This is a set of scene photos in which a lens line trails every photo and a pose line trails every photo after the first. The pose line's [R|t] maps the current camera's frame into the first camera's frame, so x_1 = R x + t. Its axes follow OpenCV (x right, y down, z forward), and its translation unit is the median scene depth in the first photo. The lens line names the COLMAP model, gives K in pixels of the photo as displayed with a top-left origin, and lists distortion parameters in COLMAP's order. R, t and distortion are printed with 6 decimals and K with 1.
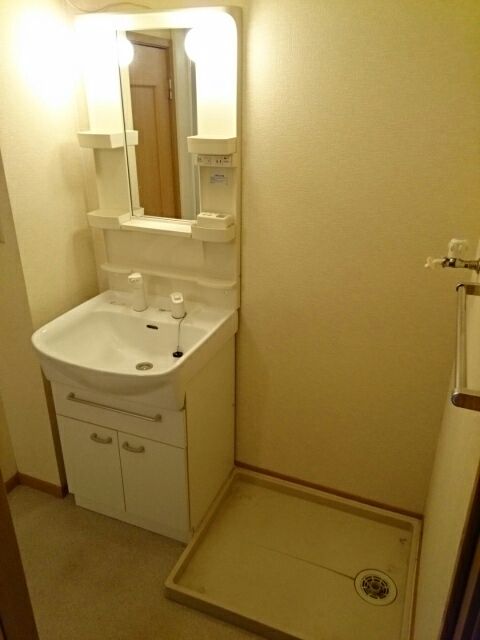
lens RADIAL K [[496.9, 0, 234.6], [0, 496.9, 320.6], [0, 0, 1]] dist [0.113314, -0.156699]
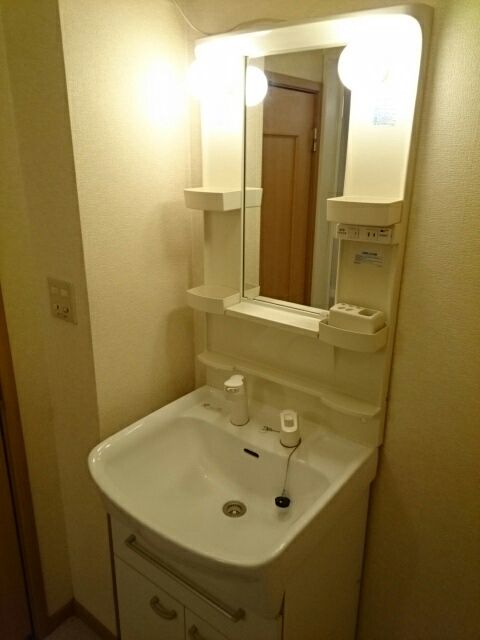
lens RADIAL K [[496.9, 0, 234.6], [0, 496.9, 320.6], [0, 0, 1]] dist [0.113314, -0.156699]
pose [[0.962663, 0.090153, -0.255250, -0.023395], [-0.114659, 0.989950, -0.082784, -0.115221], [0.245222, 0.108959, 0.963324, 0.292907]]
